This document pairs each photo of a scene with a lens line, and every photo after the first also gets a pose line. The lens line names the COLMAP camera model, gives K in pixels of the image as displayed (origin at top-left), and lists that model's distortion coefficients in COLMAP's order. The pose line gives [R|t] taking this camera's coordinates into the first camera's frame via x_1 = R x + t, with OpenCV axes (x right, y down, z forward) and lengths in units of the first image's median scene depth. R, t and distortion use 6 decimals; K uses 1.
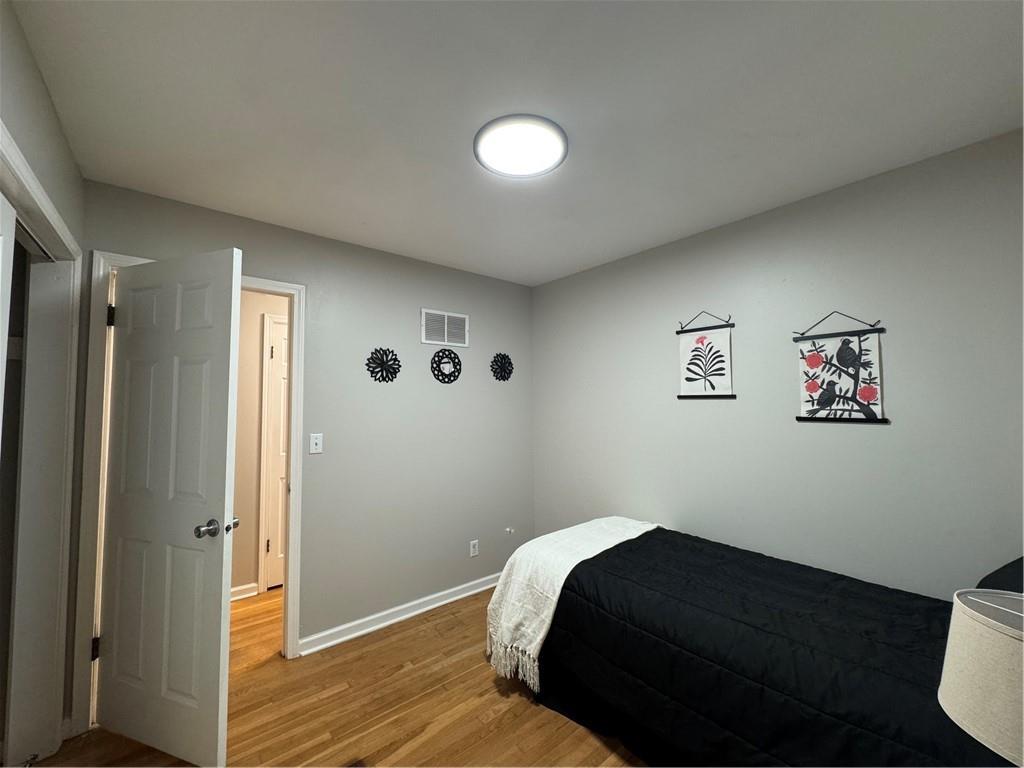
lens RADIAL K [[409.8, 0, 511.4], [0, 409.8, 385.7], [0, 0, 1]] dist [-0.001205, -0.000180]
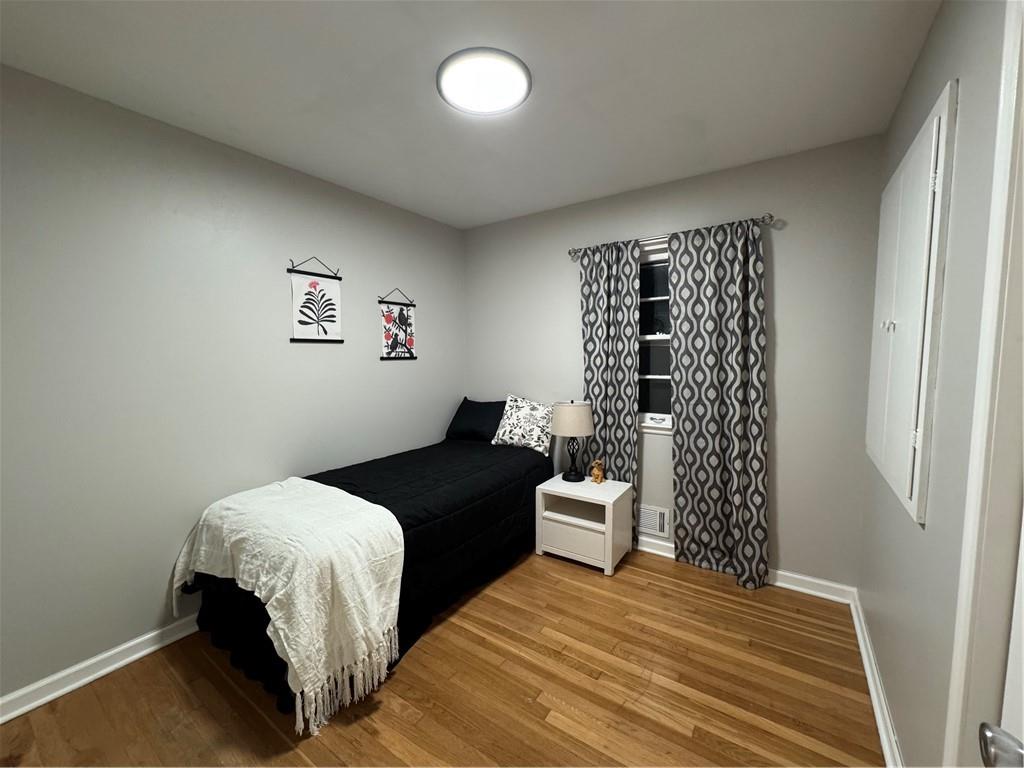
lens RADIAL K [[409.8, 0, 511.6], [0, 409.8, 383.5], [0, 0, 1]] dist [-0.001205, -0.000180]
pose [[-0.272543, -0.069469, 0.959632, -0.811424], [-0.035599, 0.997435, 0.062095, 0.064136], [-0.961485, -0.017238, -0.274317, 0.971414]]
